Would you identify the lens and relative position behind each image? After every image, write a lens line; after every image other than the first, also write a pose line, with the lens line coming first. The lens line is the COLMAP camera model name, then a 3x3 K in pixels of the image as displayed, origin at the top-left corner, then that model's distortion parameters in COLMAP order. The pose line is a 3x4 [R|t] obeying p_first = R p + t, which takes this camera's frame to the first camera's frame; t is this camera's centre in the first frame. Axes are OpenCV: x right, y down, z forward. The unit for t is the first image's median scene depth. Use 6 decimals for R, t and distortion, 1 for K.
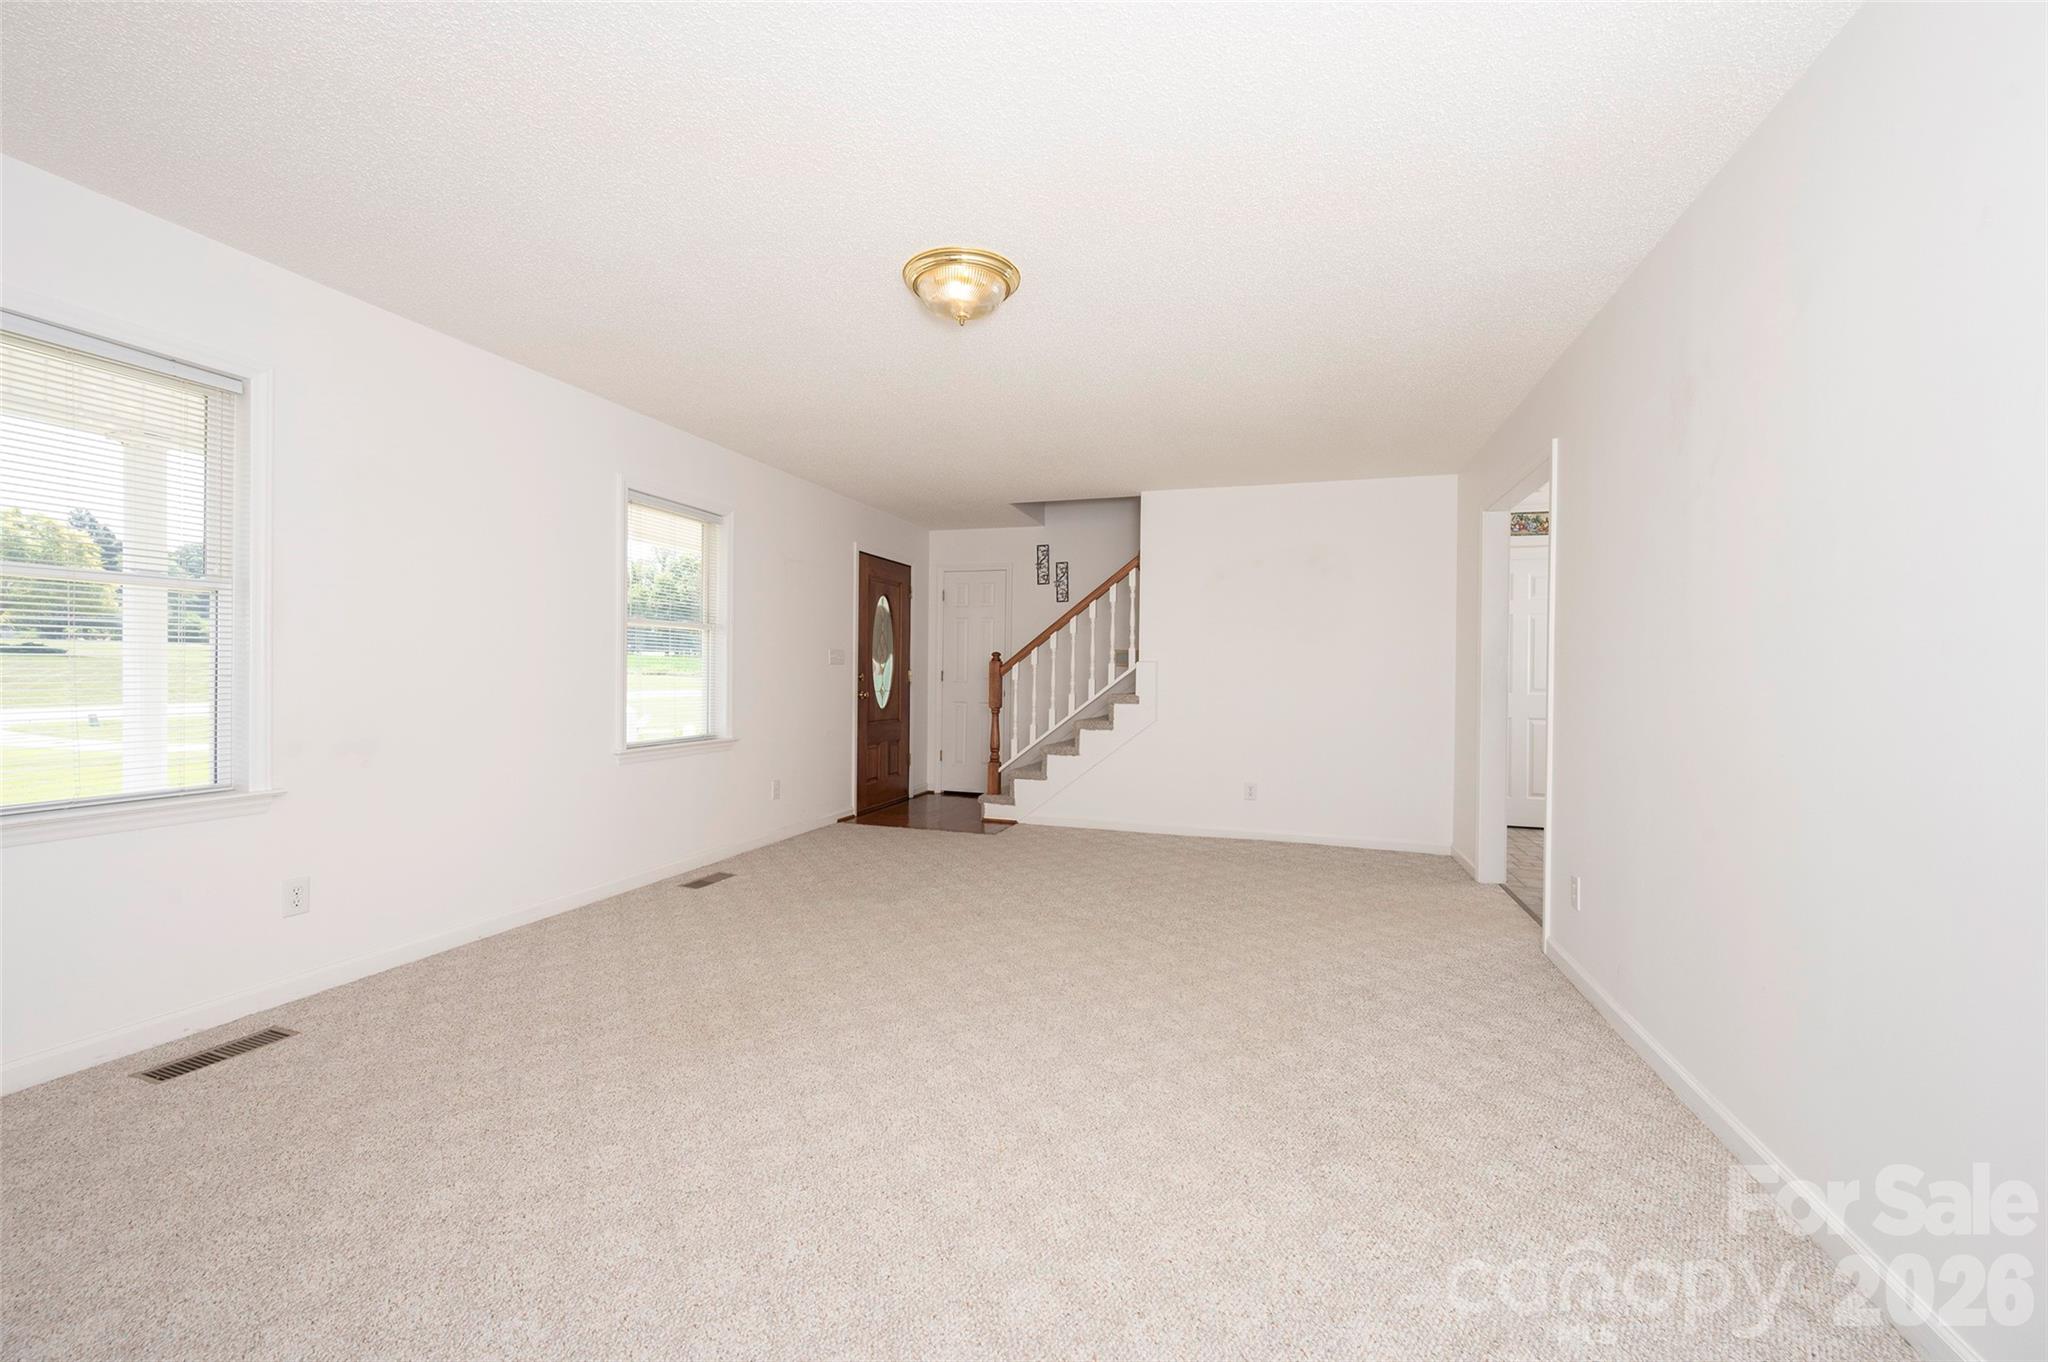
lens RADIAL K [[807.8, 0, 1024.4], [0, 807.8, 680.0], [0, 0, 1]] dist [0.000468, -0.000007]
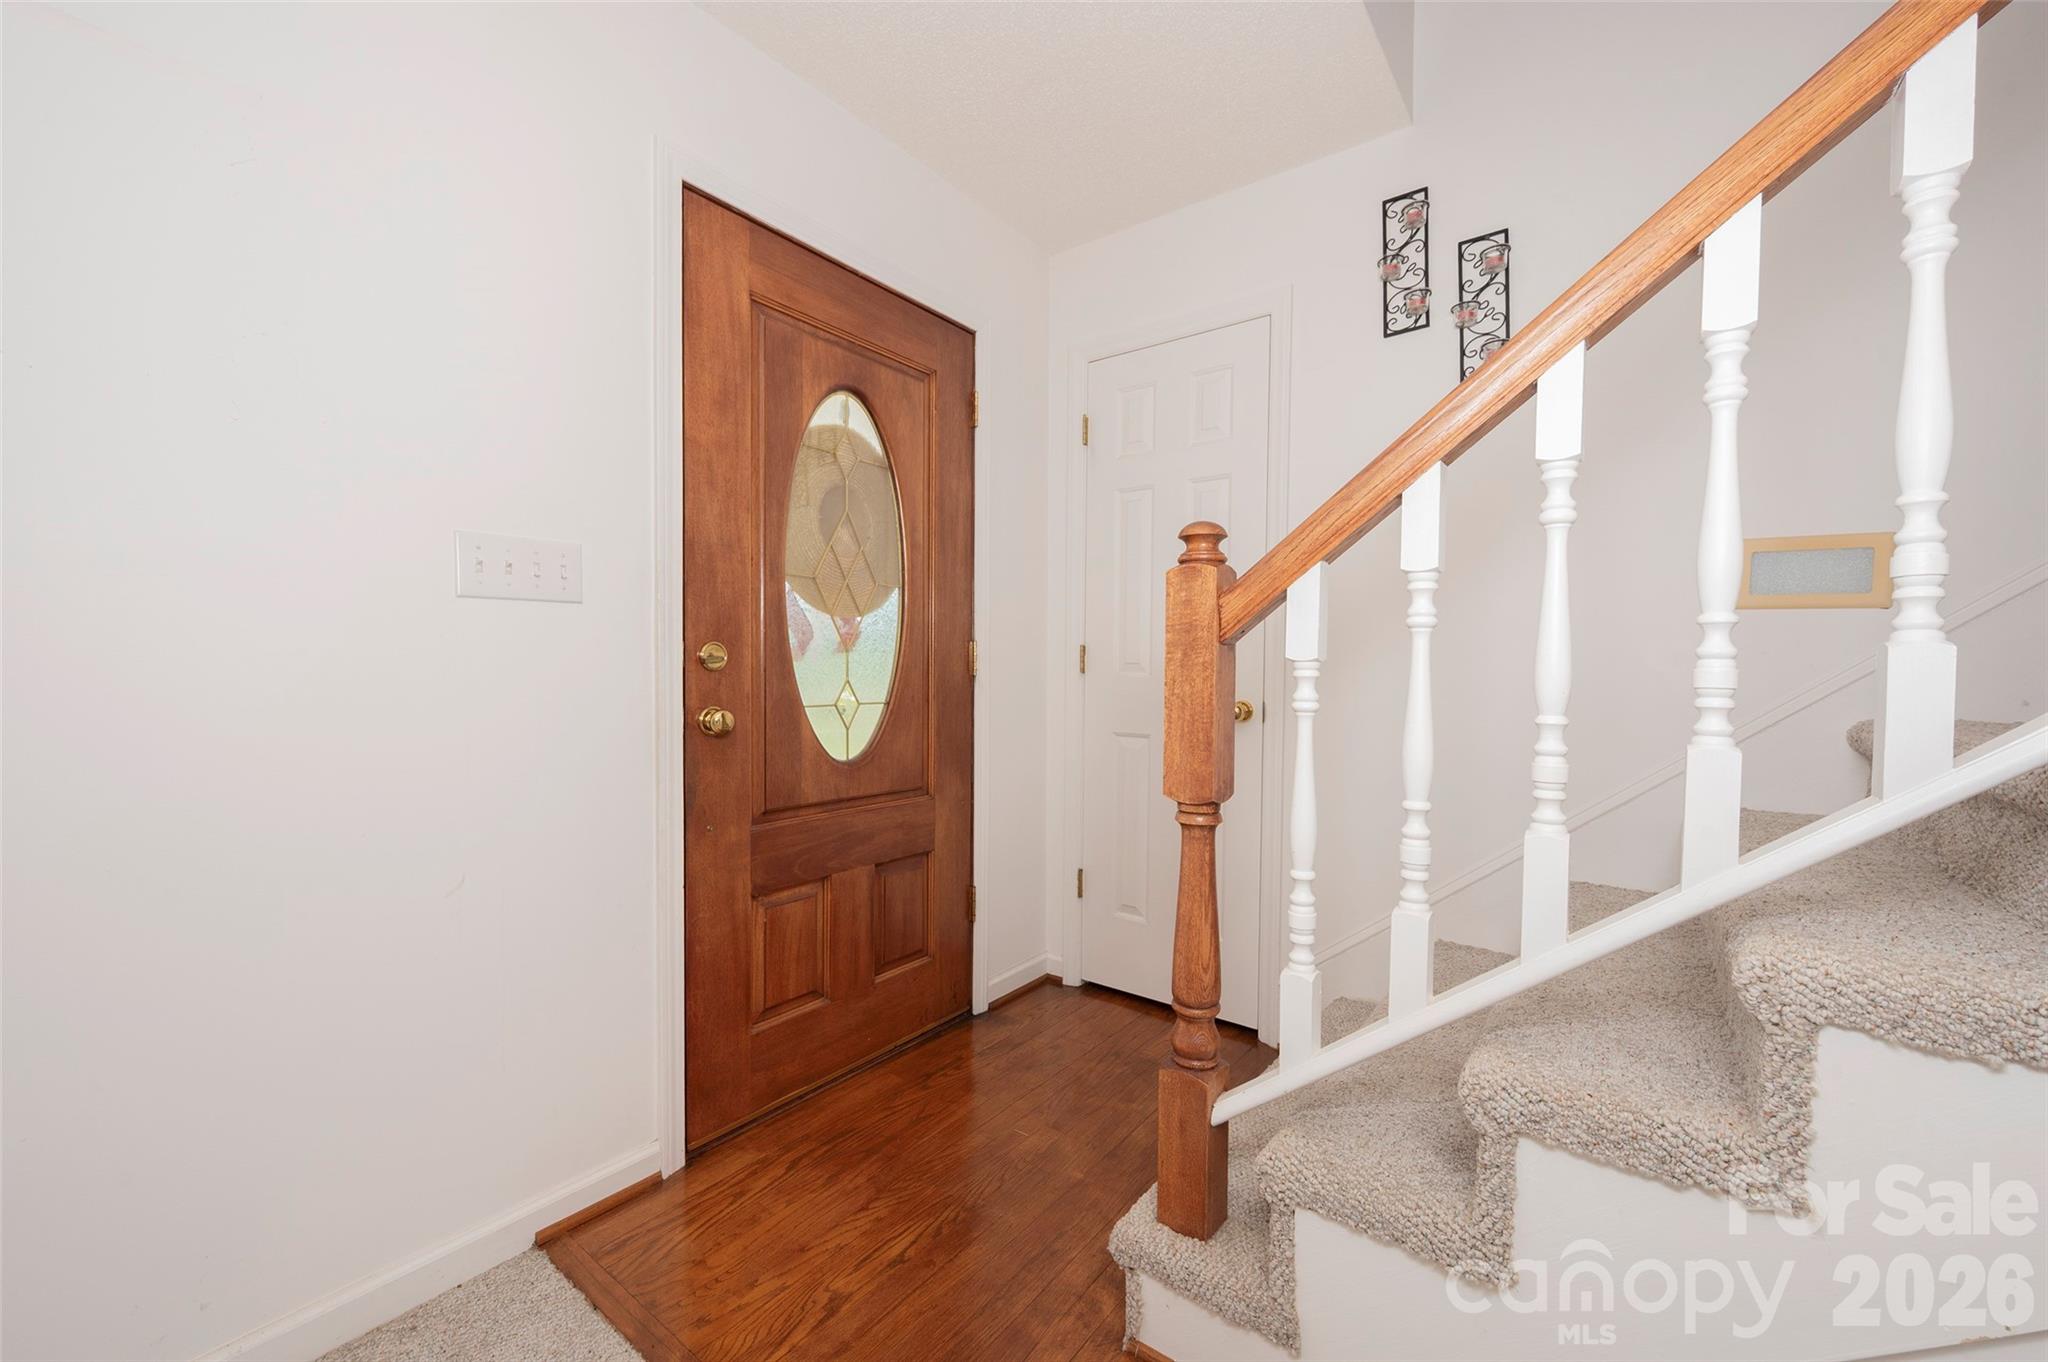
lens RADIAL K [[807.8, 0, 1025.5], [0, 807.8, 679.1], [0, 0, 1]] dist [0.000468, -0.000007]
pose [[0.944118, 0.000615, -0.329608, -0.010129], [0.000225, 0.999997, 0.002513, 0.003593], [0.329608, -0.002446, 0.944115, 0.774452]]
